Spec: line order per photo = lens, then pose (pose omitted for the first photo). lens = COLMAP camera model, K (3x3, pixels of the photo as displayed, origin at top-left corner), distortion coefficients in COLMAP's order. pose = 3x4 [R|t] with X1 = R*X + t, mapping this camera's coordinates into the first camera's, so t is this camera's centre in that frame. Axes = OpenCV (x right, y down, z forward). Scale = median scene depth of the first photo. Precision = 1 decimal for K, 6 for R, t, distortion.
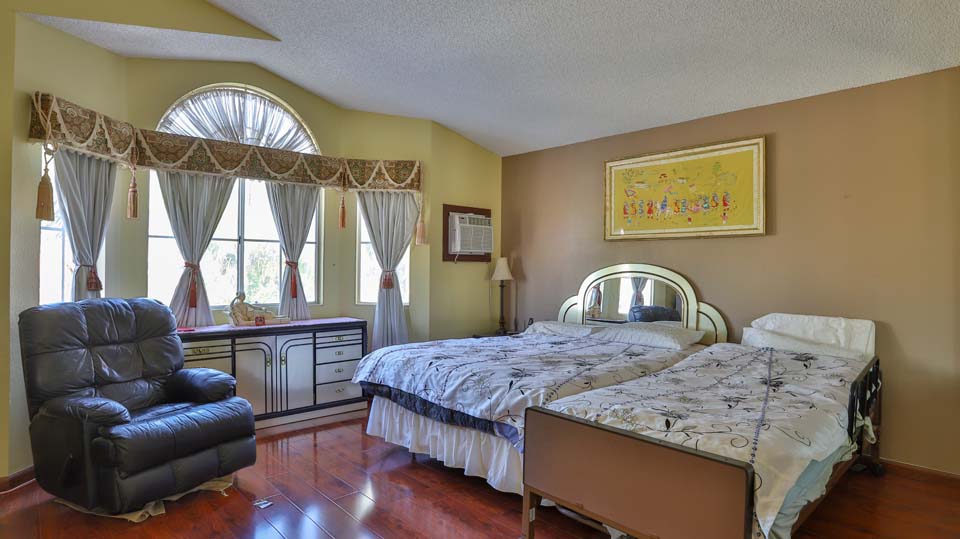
lens RADIAL K [[506.3, 0, 480.0], [0, 506.3, 269.5], [0, 0, 1]] dist [-0.078353, 0.036447]
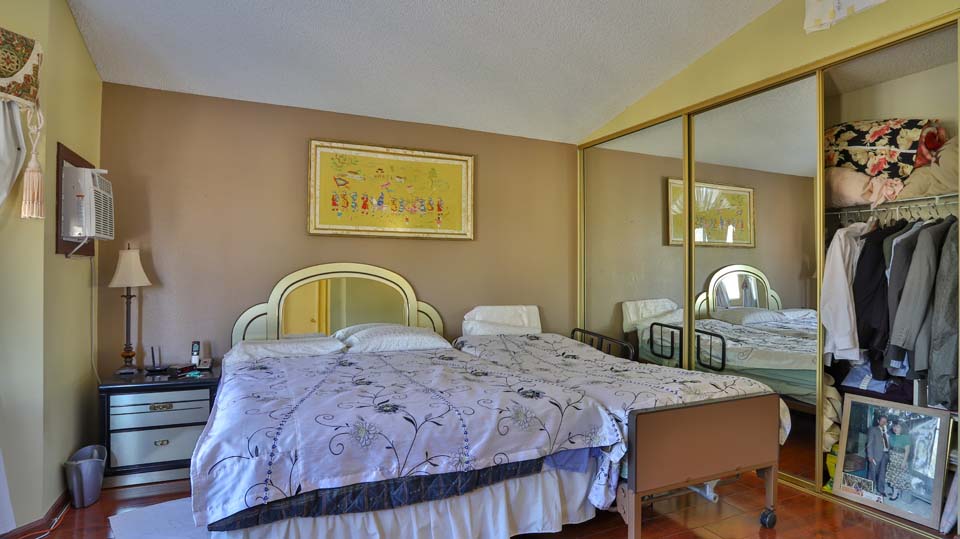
lens RADIAL K [[506.3, 0, 480.0], [0, 506.3, 269.5], [0, 0, 1]] dist [-0.078353, 0.036447]
pose [[0.322716, -0.000493, 0.946496, -0.504645], [0.001069, 0.999999, 0.000156, -0.000089], [-0.946495, 0.000961, 0.322716, 0.544490]]
